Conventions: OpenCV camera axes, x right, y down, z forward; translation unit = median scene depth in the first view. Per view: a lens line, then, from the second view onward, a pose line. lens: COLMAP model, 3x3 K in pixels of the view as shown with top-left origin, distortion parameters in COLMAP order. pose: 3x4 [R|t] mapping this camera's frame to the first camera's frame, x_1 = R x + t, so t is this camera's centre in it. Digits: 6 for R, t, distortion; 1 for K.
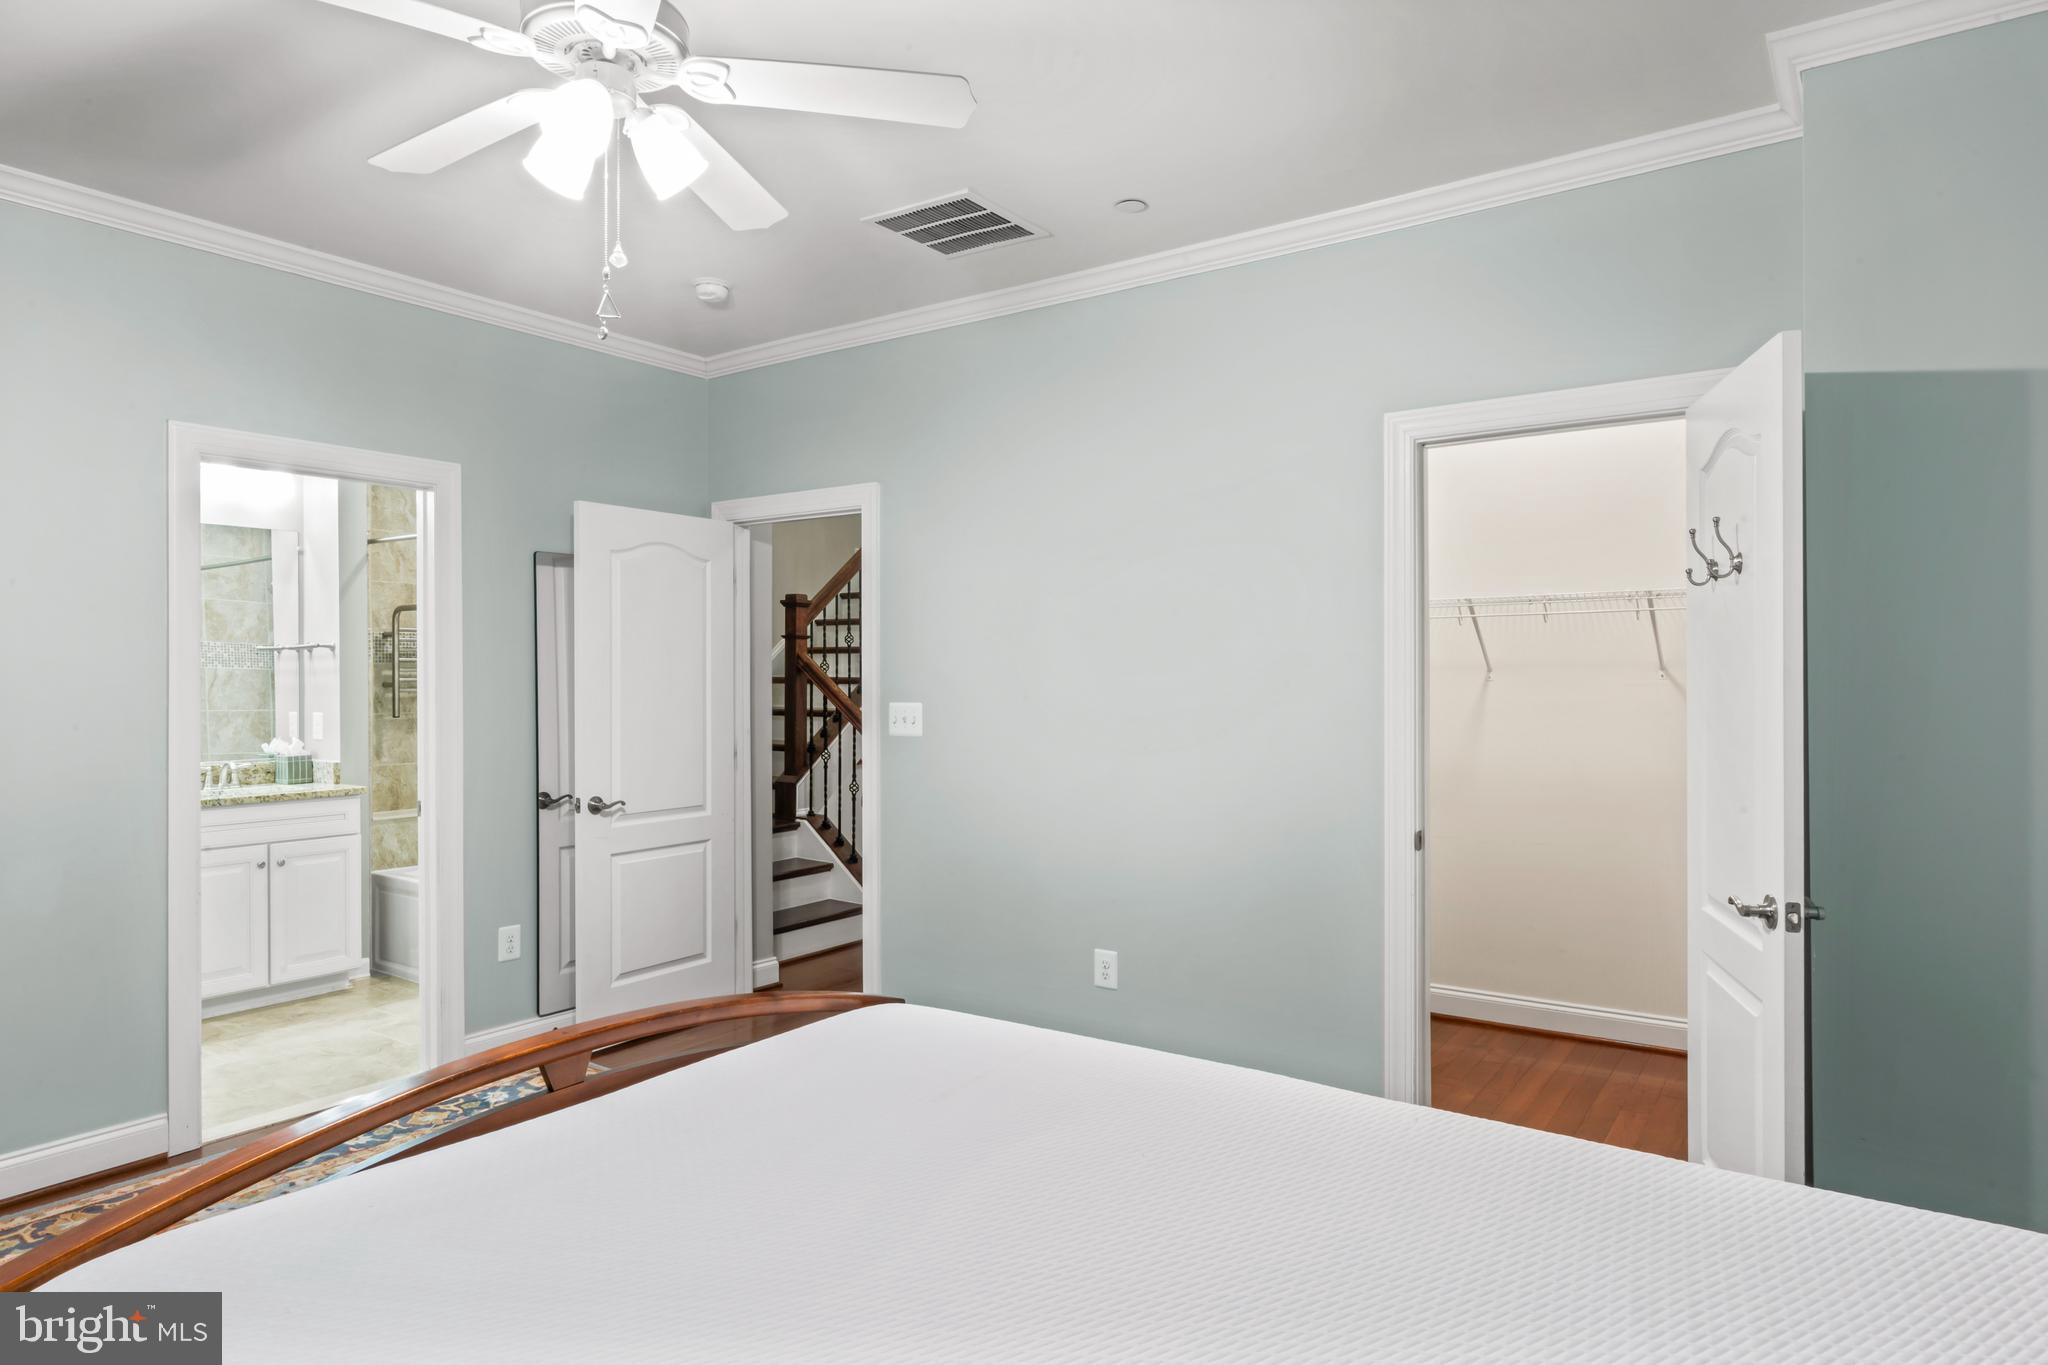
lens RADIAL K [[1217.2, 0, 1024.0], [0, 1217.2, 682.5], [0, 0, 1]] dist [-0.001303, -0.000158]
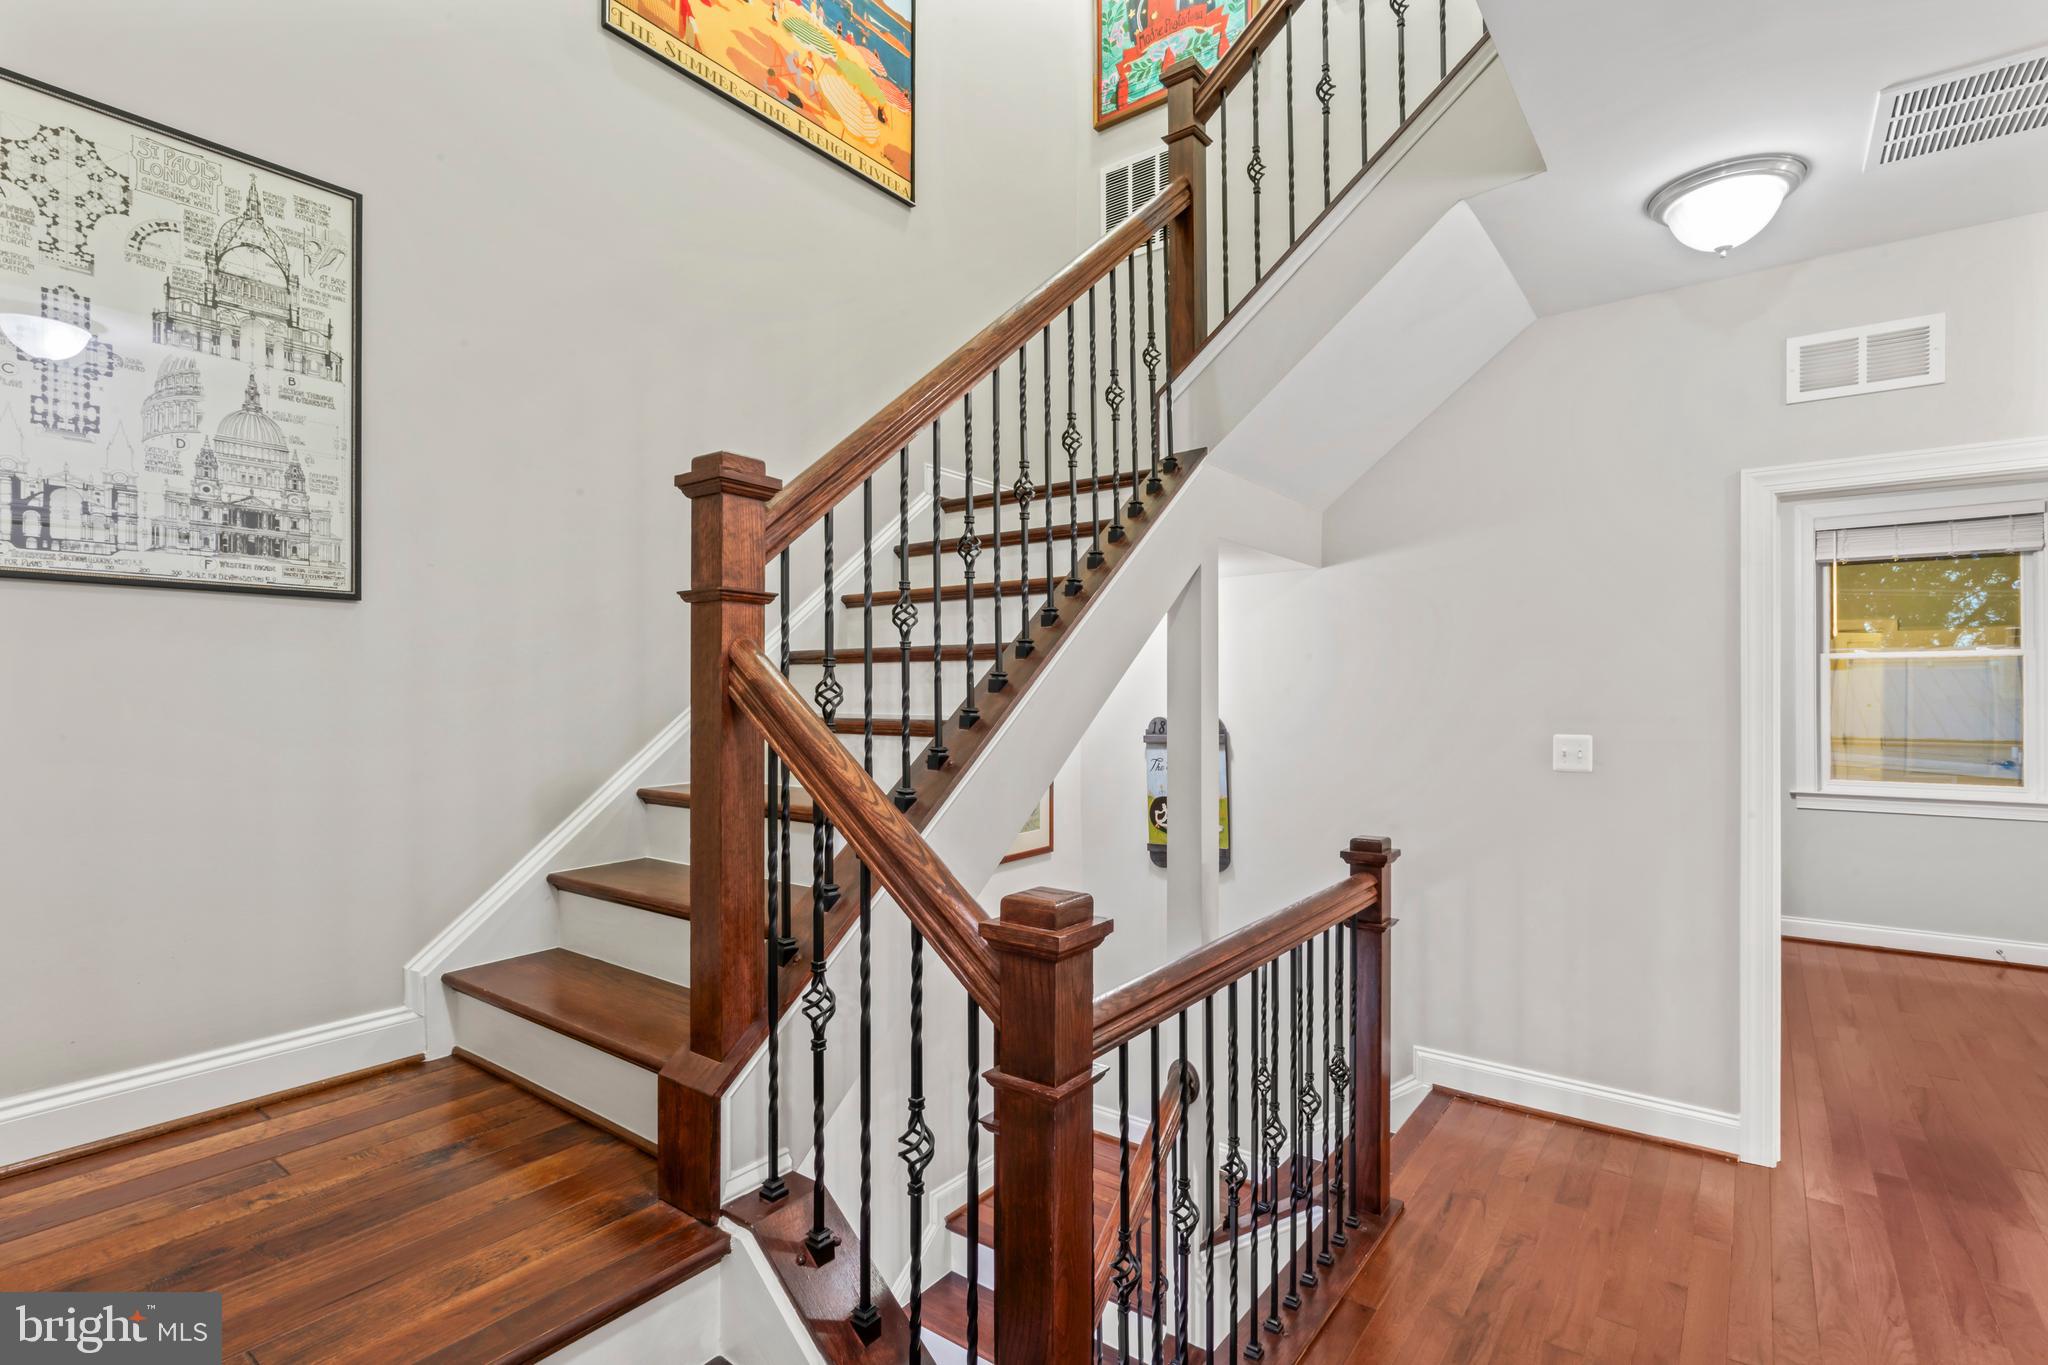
lens RADIAL K [[959.8, 0, 1017.4], [0, 959.8, 689.6], [0, 0, 1]] dist [-0.006341, -0.000164]
pose [[0.999759, 0.002046, -0.021845, -0.109423], [-0.002185, 0.999977, -0.006351, -0.012662], [0.021832, 0.006397, 0.999741, 0.763101]]
